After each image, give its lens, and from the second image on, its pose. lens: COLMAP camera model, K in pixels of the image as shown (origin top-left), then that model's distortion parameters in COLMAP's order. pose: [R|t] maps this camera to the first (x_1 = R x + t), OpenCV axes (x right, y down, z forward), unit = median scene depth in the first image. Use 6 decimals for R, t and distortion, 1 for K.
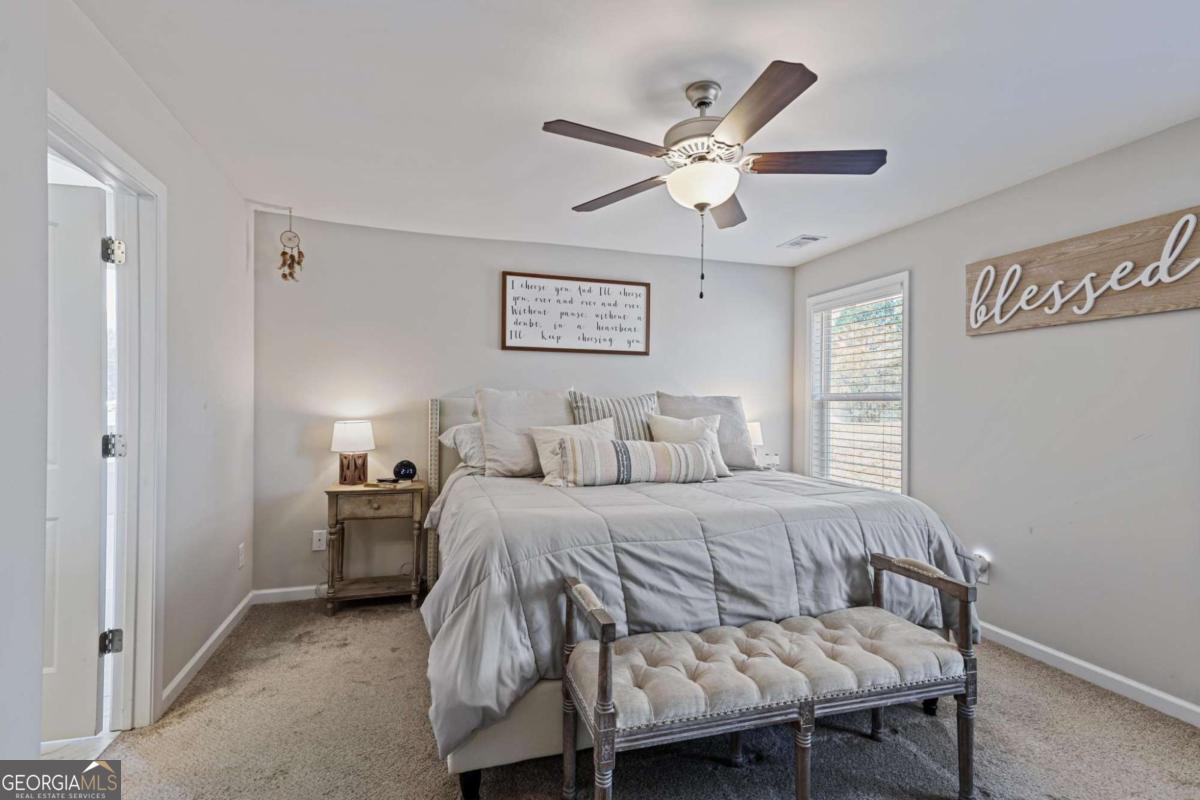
lens RADIAL K [[559.4, 0, 596.7], [0, 559.4, 405.2], [0, 0, 1]] dist [0.022129, 0.000945]
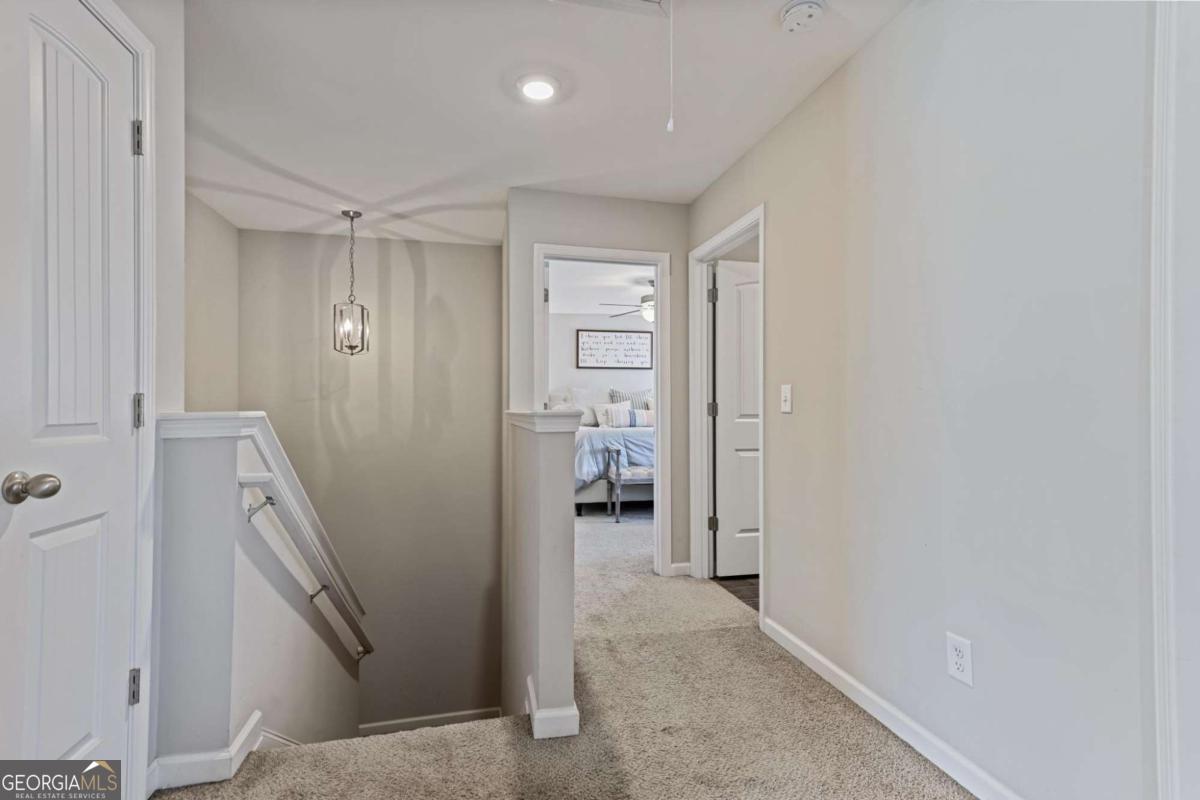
lens RADIAL K [[559.4, 0, 593.9], [0, 559.4, 399.6], [0, 0, 1]] dist [0.022129, 0.000945]
pose [[0.995667, -0.012047, -0.092205, 0.093039], [0.011079, 0.999878, -0.011000, 0.043573], [0.092326, 0.009930, 0.995679, -1.236156]]
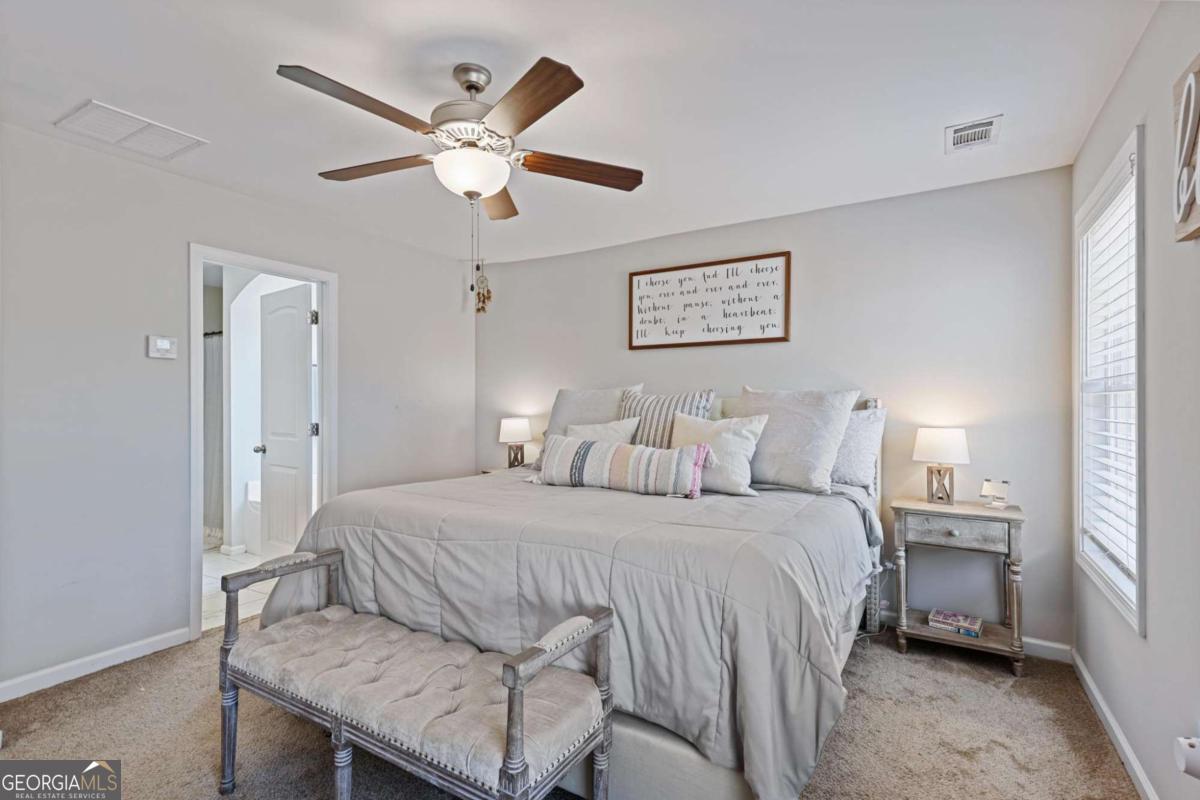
lens RADIAL K [[559.4, 0, 598.3], [0, 559.4, 401.7], [0, 0, 1]] dist [0.022129, 0.000945]
pose [[0.665834, -0.011267, -0.746015, 0.695829], [0.007107, 0.999936, -0.008759, 0.004588], [0.746066, 0.000530, 0.665872, 0.351750]]
